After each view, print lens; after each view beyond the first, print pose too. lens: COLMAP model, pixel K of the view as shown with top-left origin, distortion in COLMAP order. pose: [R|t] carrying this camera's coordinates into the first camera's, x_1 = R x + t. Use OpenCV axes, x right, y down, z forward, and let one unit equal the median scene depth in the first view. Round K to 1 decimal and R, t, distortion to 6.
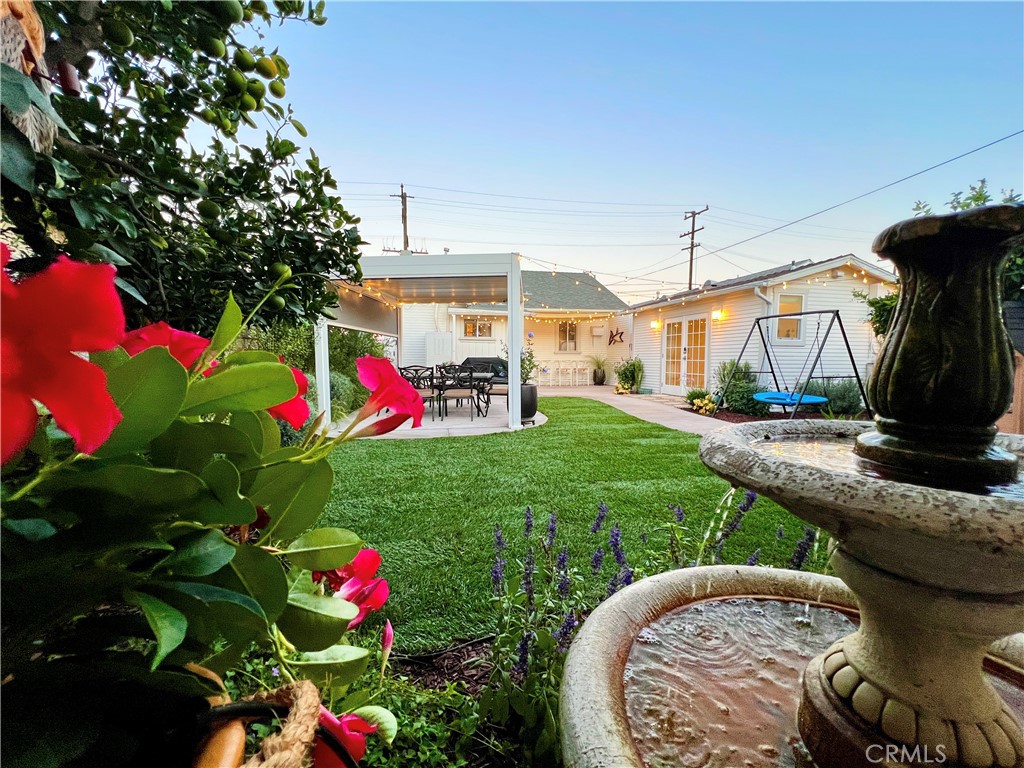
lens RADIAL K [[406.0, 0, 512.0], [0, 406.0, 384.0], [0, 0, 1]] dist [-0.000780, -0.000095]
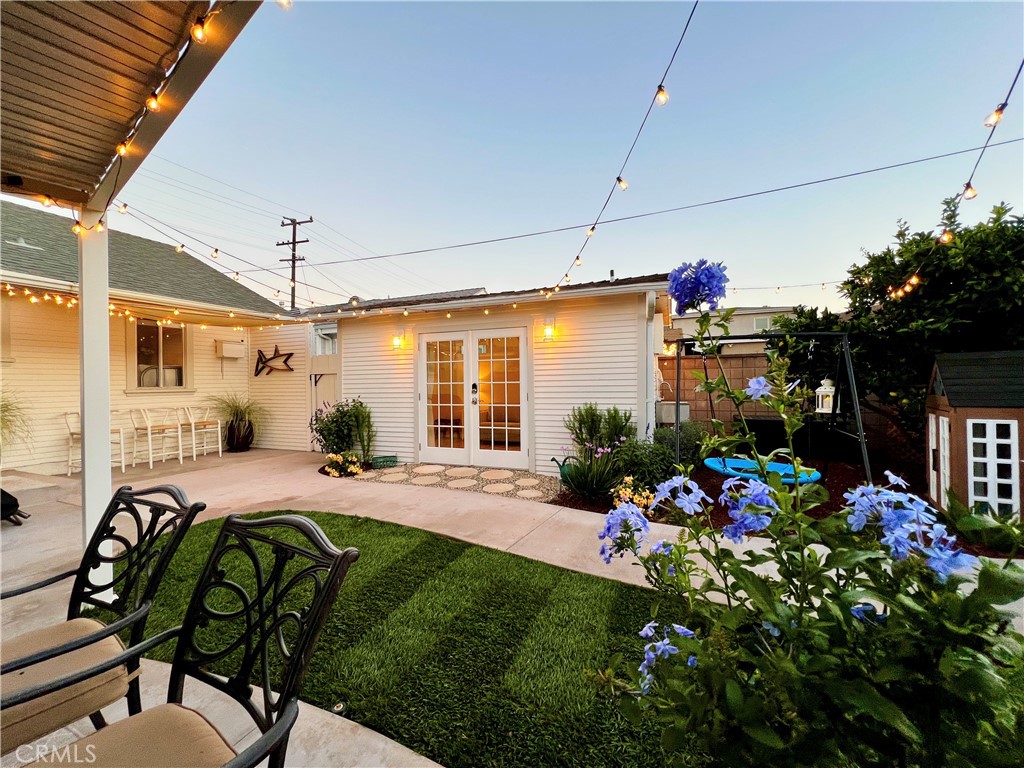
lens RADIAL K [[406.0, 0, 512.0], [0, 406.0, 384.0], [0, 0, 1]] dist [-0.000780, -0.000095]
pose [[0.552180, -0.008418, 0.833683, -0.032383], [0.069004, 0.996980, -0.035638, -0.043095], [-0.830865, 0.077206, 0.551093, 0.427778]]
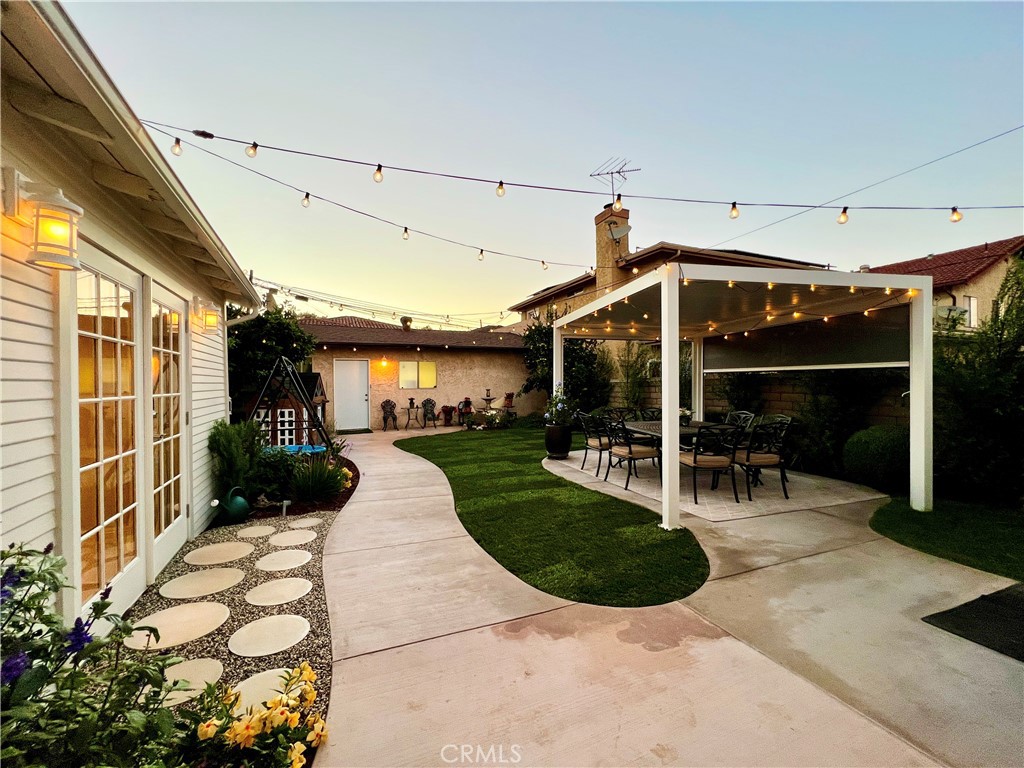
lens RADIAL K [[414.2, 0, 512.0], [0, 414.2, 384.0], [0, 0, 1]] dist [0.000078, -0.000002]
pose [[-0.976304, 0.006095, -0.216320, 0.181340], [-0.008919, 0.997621, 0.068363, -0.082338], [0.216222, 0.068673, -0.973926, 0.926411]]
